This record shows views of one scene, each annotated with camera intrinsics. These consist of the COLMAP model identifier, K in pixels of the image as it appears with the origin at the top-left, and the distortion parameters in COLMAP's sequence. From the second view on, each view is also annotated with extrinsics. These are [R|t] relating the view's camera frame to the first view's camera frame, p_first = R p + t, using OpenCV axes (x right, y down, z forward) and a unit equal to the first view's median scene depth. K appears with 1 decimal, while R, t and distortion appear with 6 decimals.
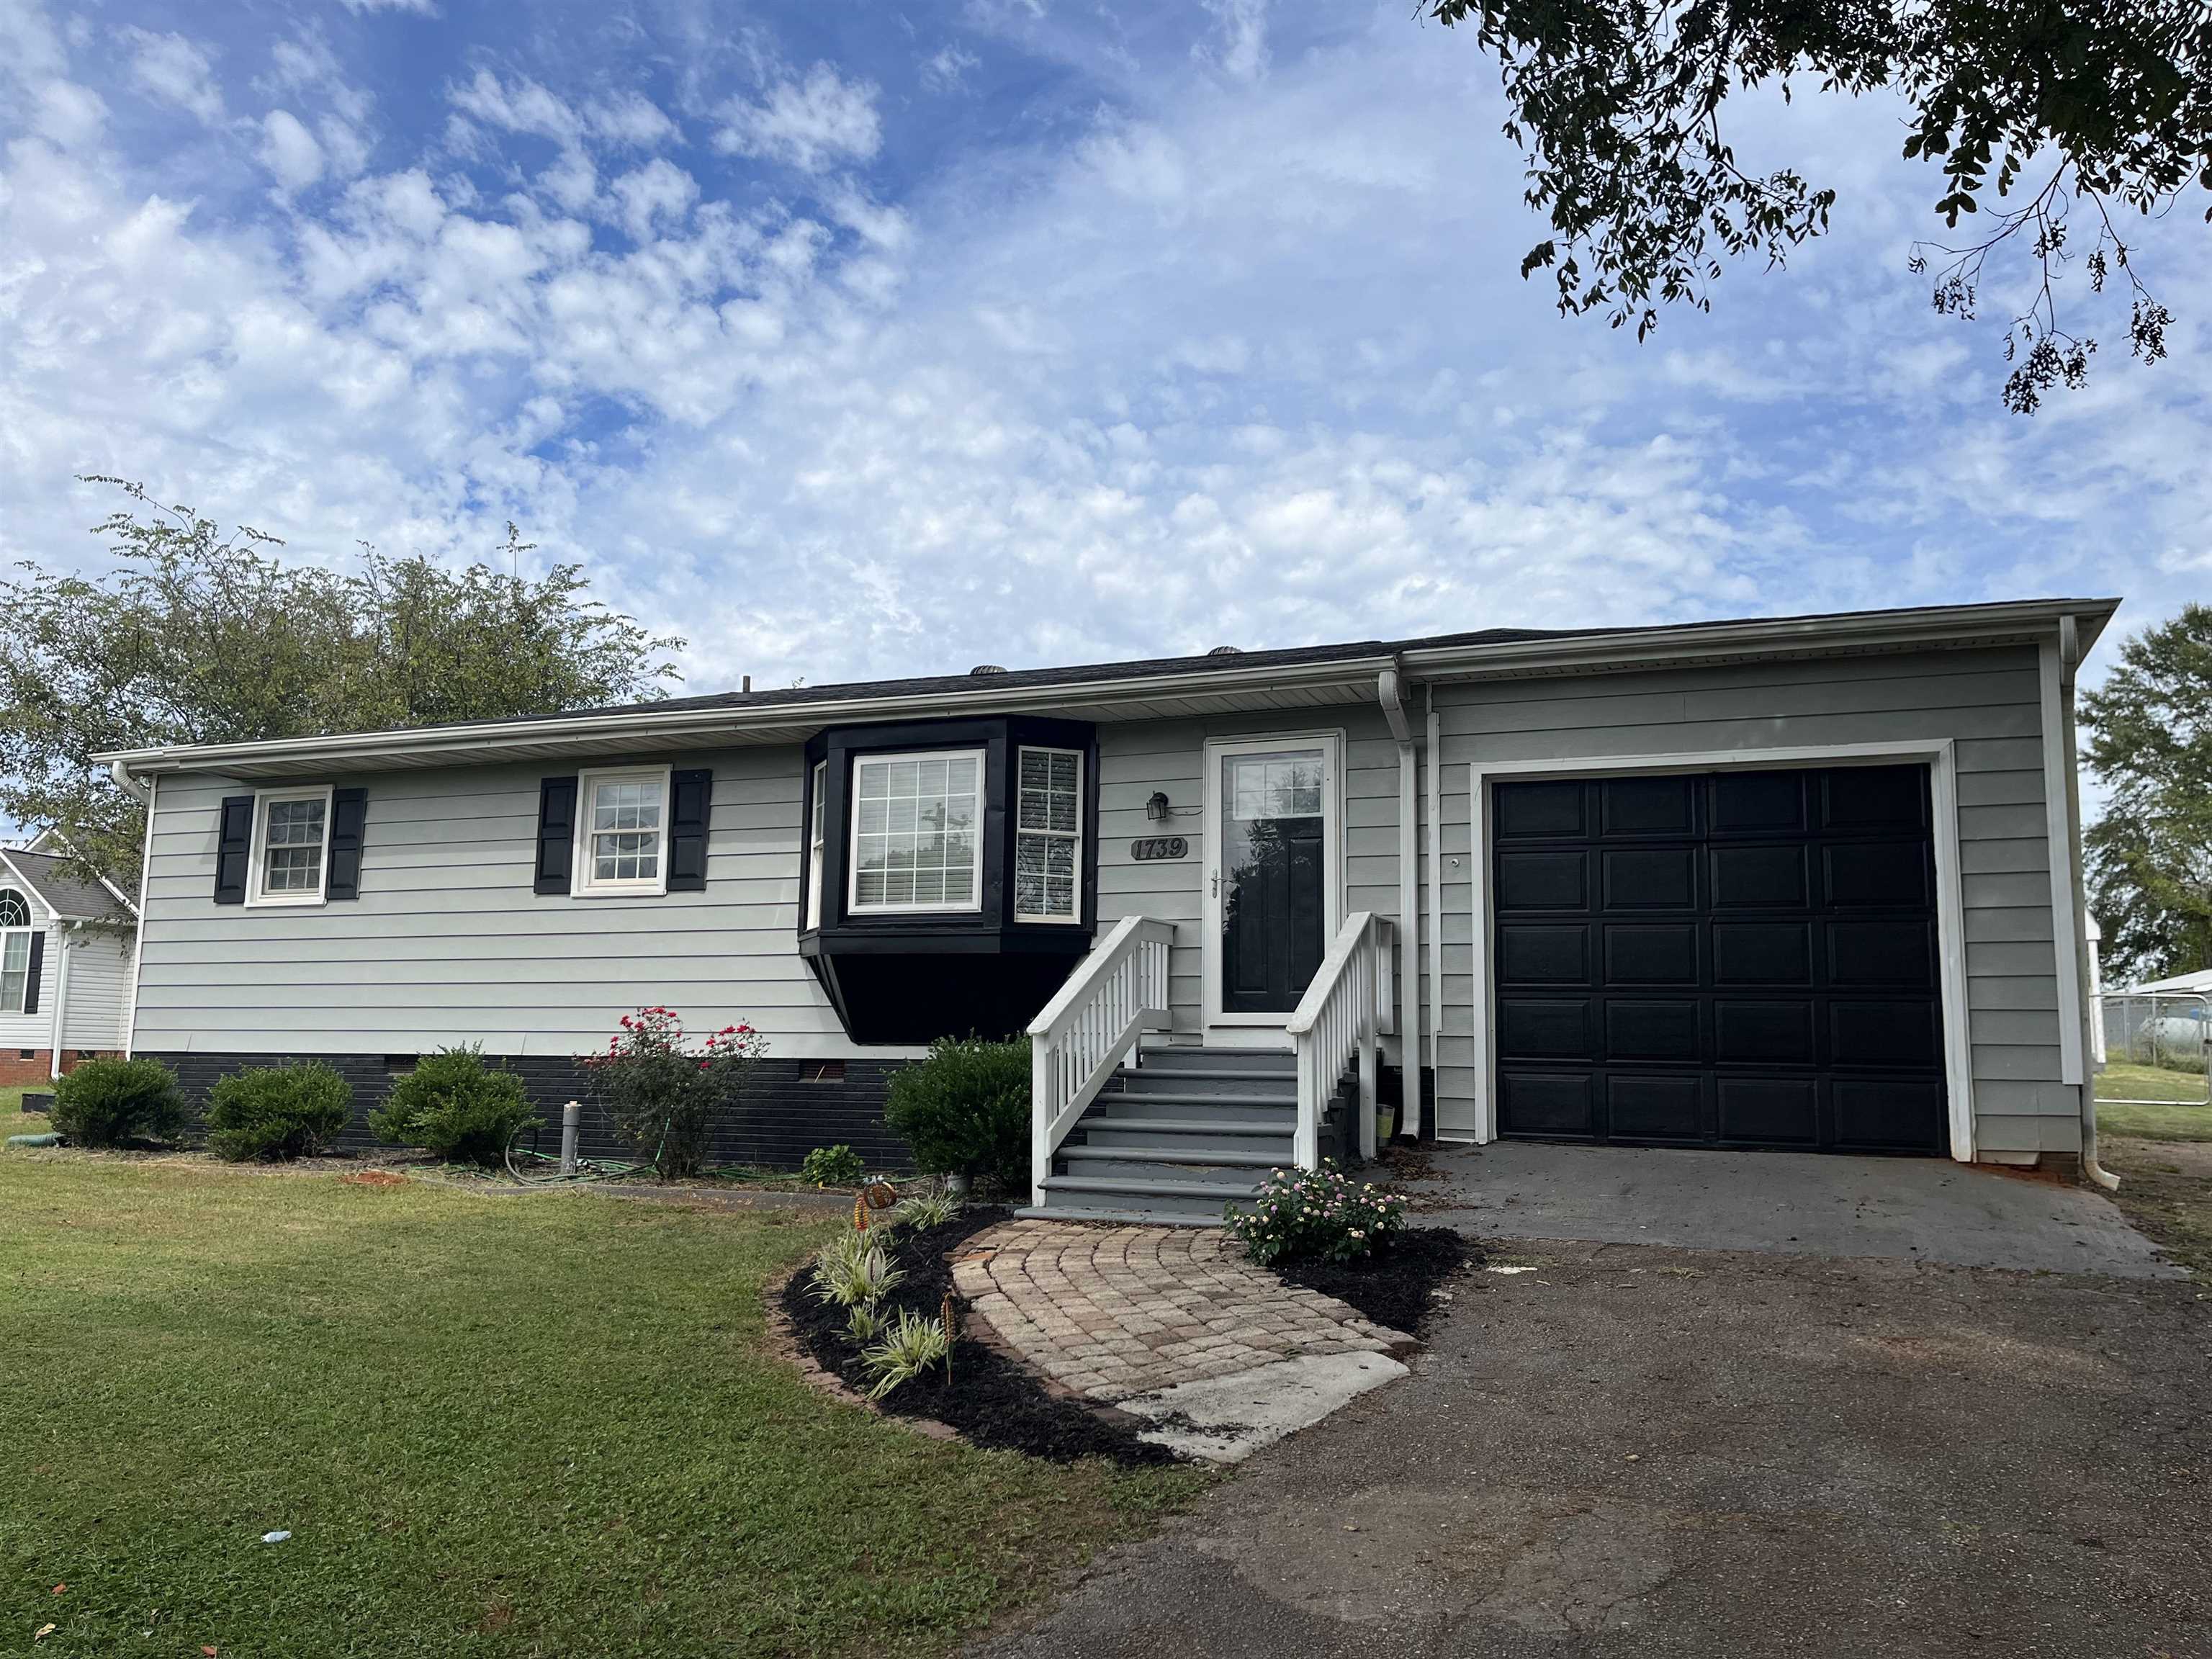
lens RADIAL K [[1679.1, 0, 1121.4], [0, 1679.1, 832.7], [0, 0, 1]] dist [0.090360, -0.119450]
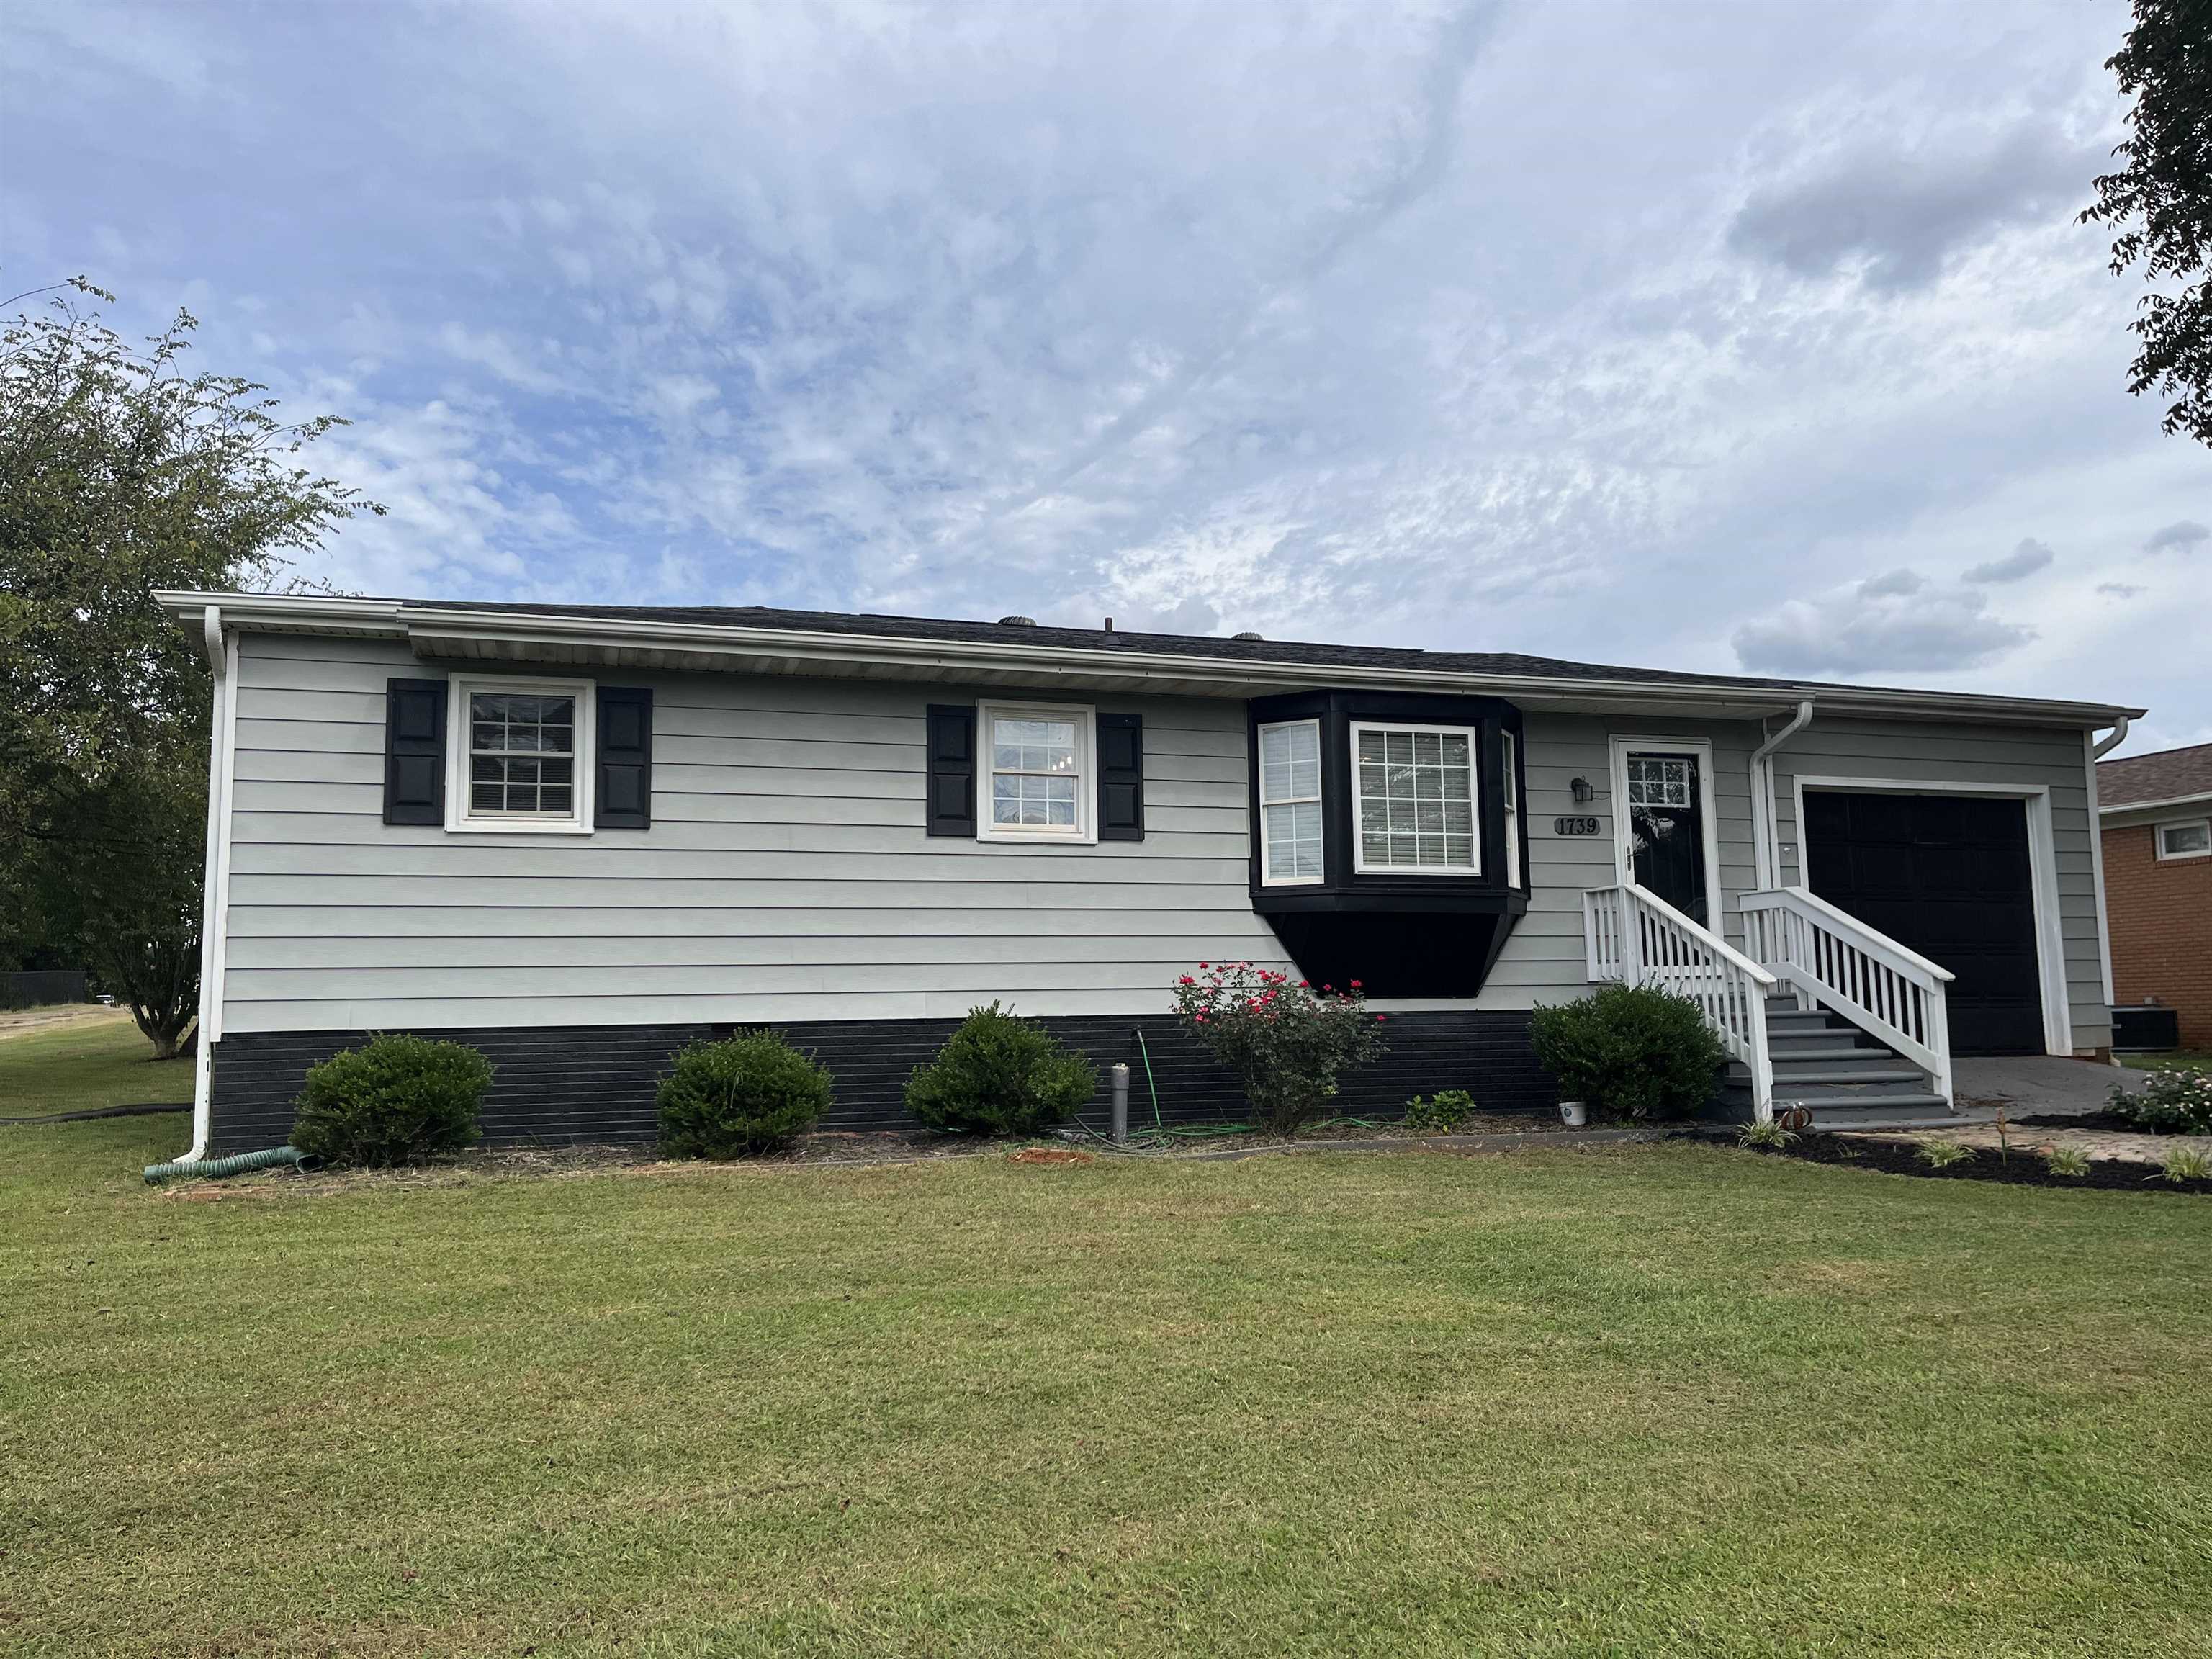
lens RADIAL K [[1618.7, 0, 1104.0], [0, 1618.7, 792.0], [0, 0, 1]] dist [-0.002670, -0.001063]
pose [[0.749333, 0.062797, 0.659209, -0.754034], [-0.060648, 0.997818, -0.026115, 0.027481], [-0.659410, -0.020411, 0.751506, 0.288543]]
